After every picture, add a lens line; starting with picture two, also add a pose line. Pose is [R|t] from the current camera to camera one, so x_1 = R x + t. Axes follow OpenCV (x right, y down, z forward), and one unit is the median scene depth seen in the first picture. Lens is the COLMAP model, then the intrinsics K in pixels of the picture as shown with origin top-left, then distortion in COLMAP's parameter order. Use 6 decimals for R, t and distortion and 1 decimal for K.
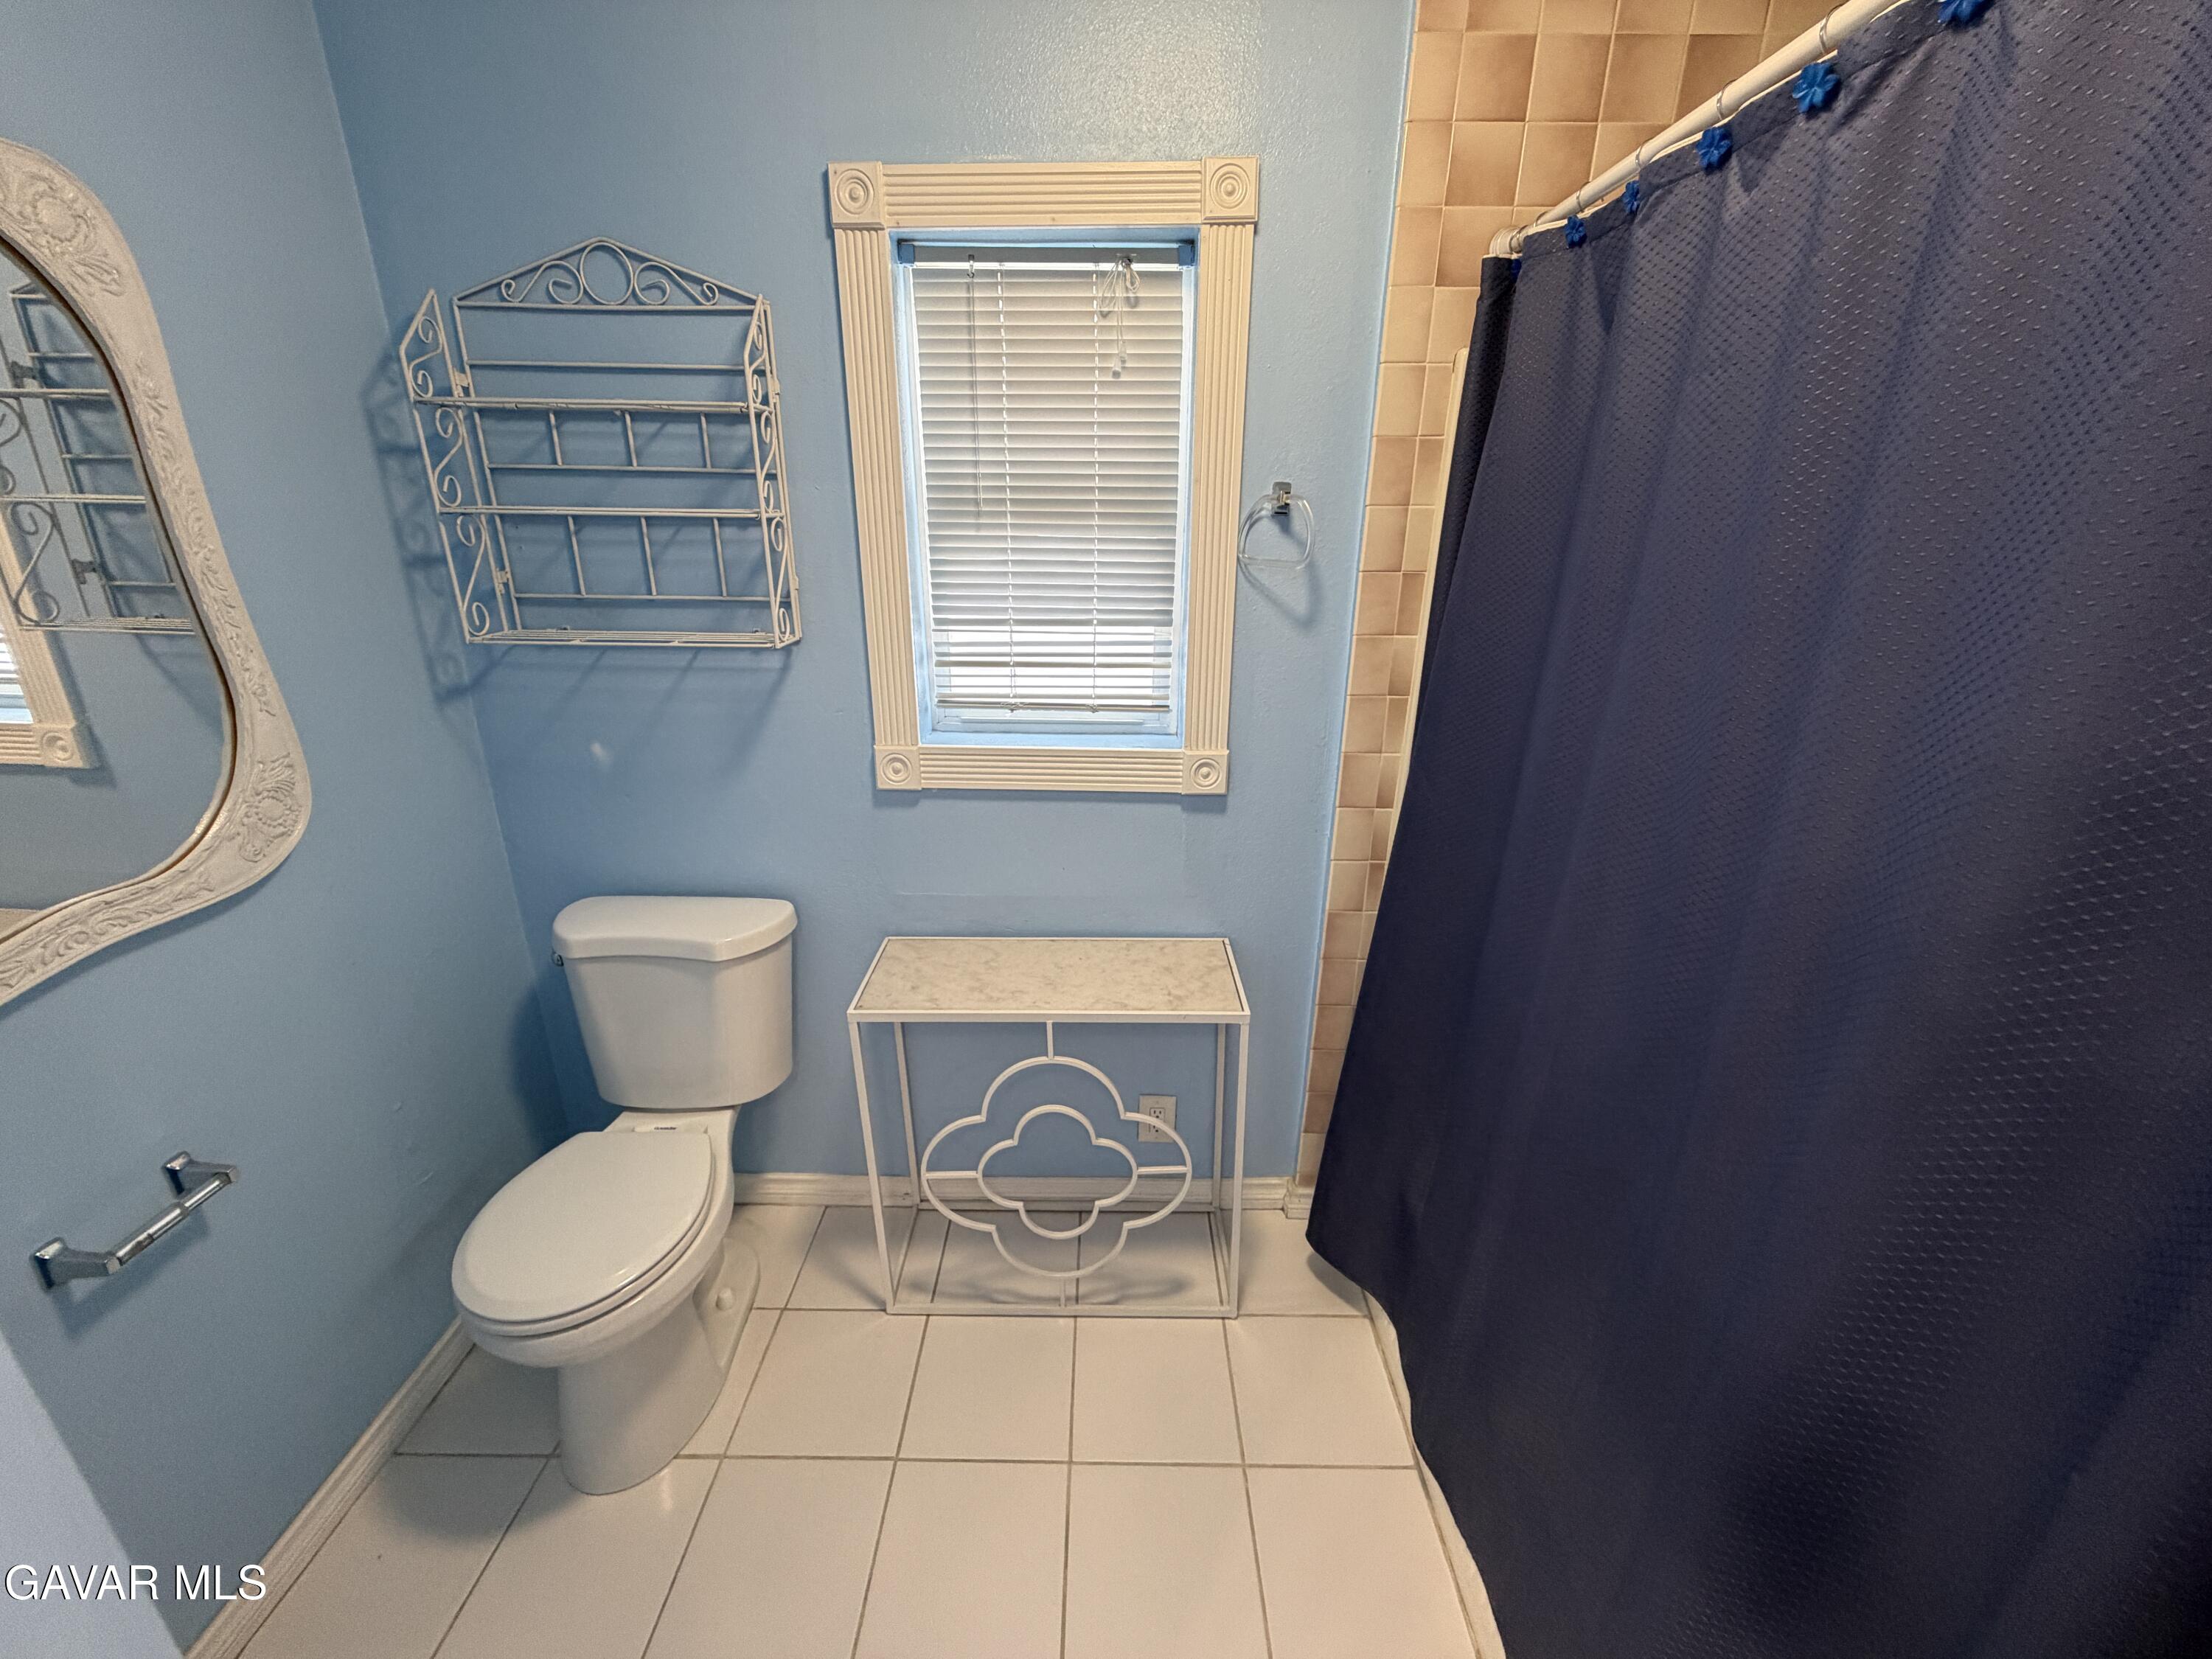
lens RADIAL K [[883.7, 0, 1097.5], [0, 883.7, 824.2], [0, 0, 1]] dist [0.000756, -0.000260]
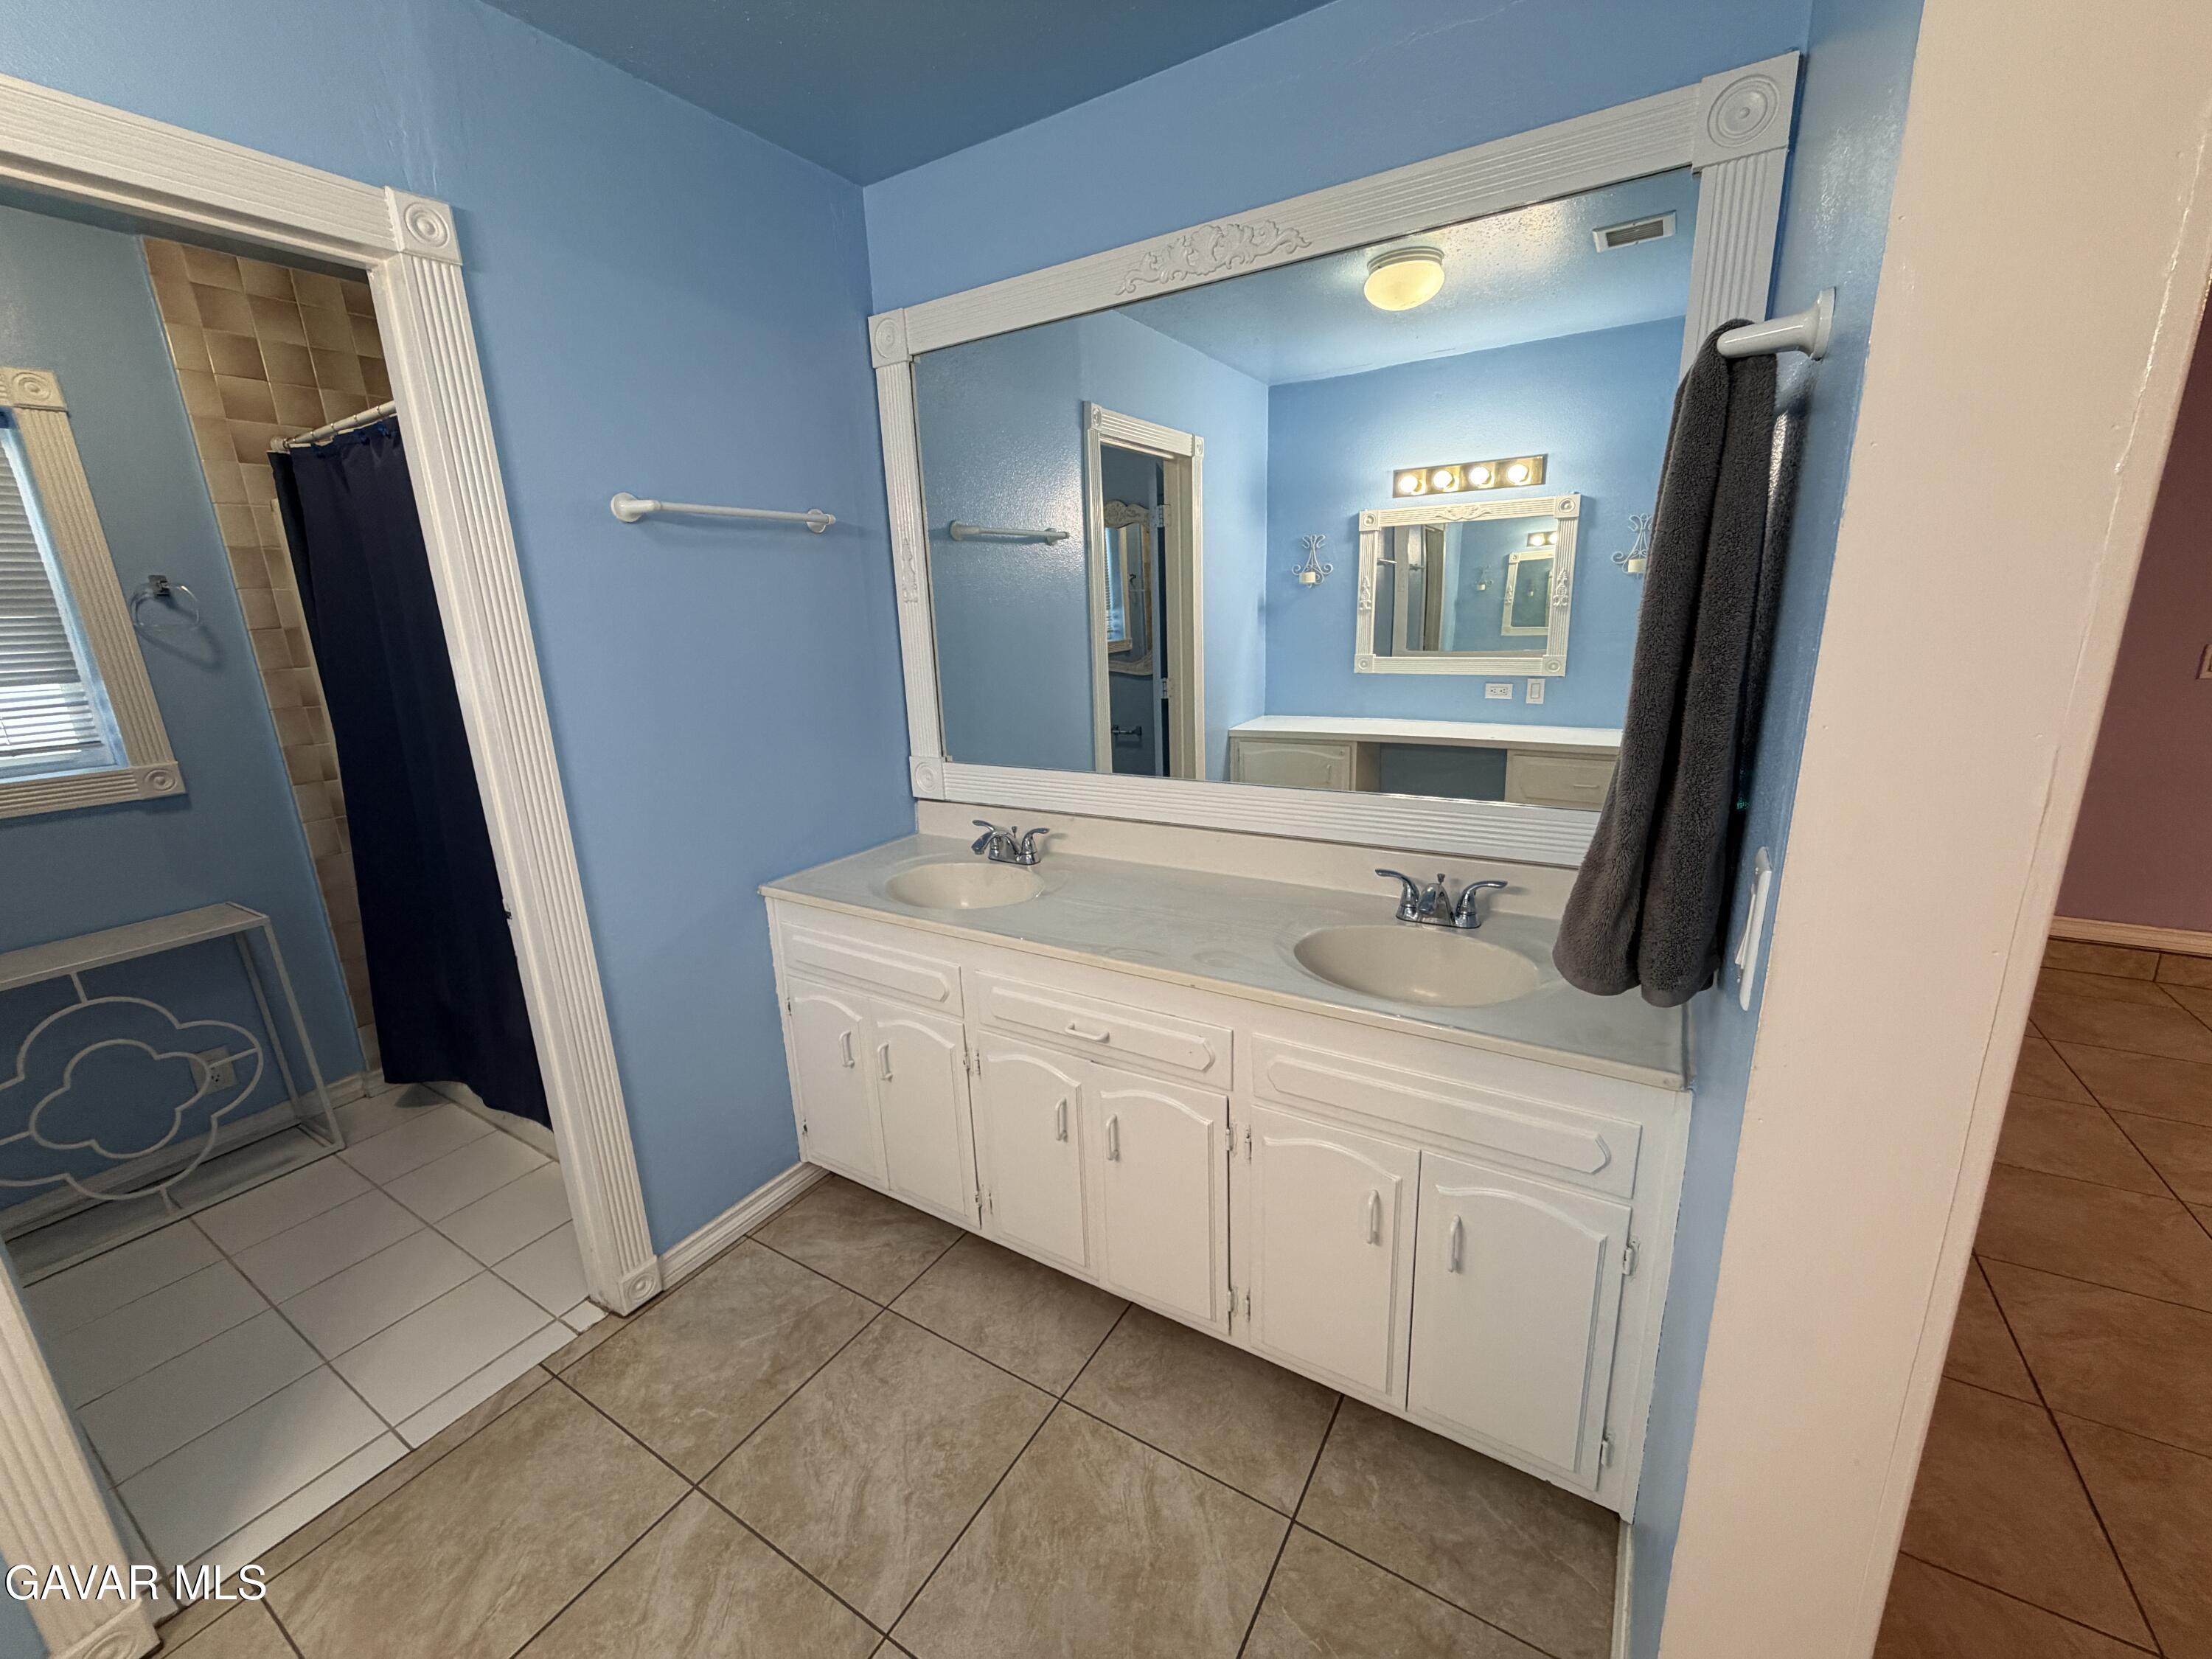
lens RADIAL K [[883.7, 0, 1103.0], [0, 883.7, 833.9], [0, 0, 1]] dist [0.000756, -0.000260]
pose [[0.520943, -0.241798, 0.818628, -0.274025], [0.322008, 0.943851, 0.073871, 0.412217], [-0.790524, 0.225122, 0.569554, -0.974820]]
